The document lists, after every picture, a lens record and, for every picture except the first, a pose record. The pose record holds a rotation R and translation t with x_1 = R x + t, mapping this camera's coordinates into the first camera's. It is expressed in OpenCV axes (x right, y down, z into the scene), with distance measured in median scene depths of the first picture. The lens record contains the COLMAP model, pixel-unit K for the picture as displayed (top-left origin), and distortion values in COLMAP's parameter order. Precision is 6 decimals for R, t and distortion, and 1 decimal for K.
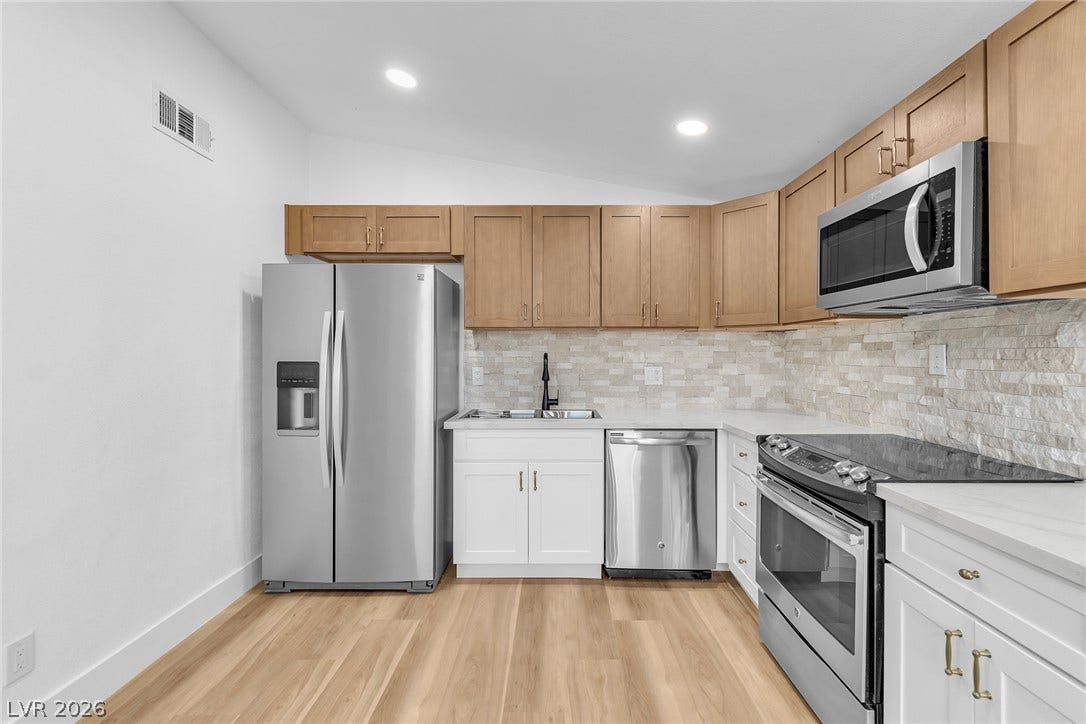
lens RADIAL K [[484.4, 0, 556.6], [0, 484.4, 356.0], [0, 0, 1]] dist [0.001898, -0.000808]
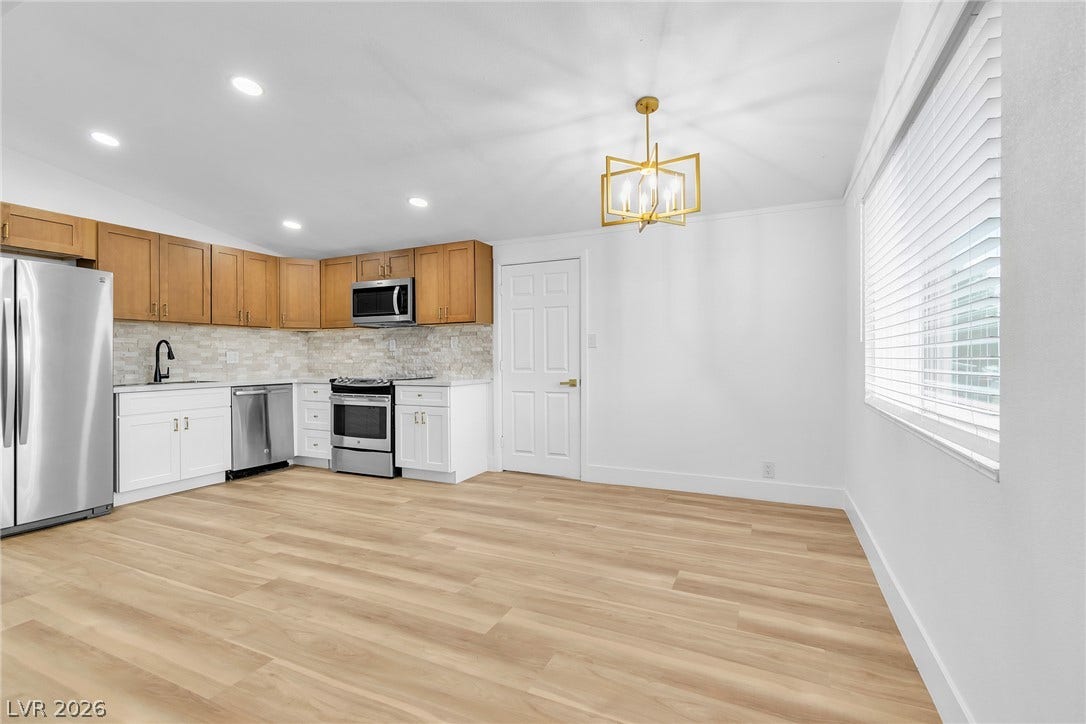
lens RADIAL K [[485.9, 0, 547.5], [0, 485.9, 358.7], [0, 0, 1]] dist [0.002637, -0.000964]
pose [[0.421144, -0.004966, 0.906980, -0.951381], [0.007841, 0.999968, 0.001835, 0.061753], [-0.906960, 0.006339, 0.421169, -0.668220]]
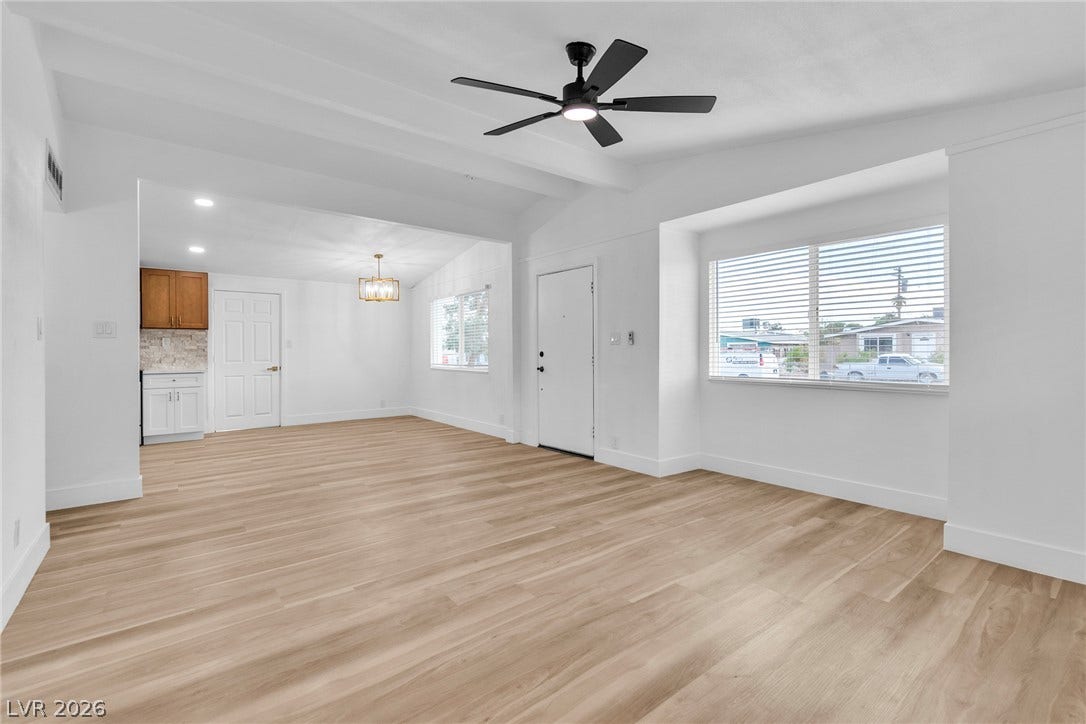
lens RADIAL K [[481.3, 0, 548.9], [0, 481.3, 352.2], [0, 0, 1]] dist [0.002723, -0.000329]
pose [[-0.620726, 0.002049, 0.784025, -2.513314], [0.006074, 0.999979, 0.002195, 0.058012], [-0.784004, 0.006124, -0.620725, 0.431731]]
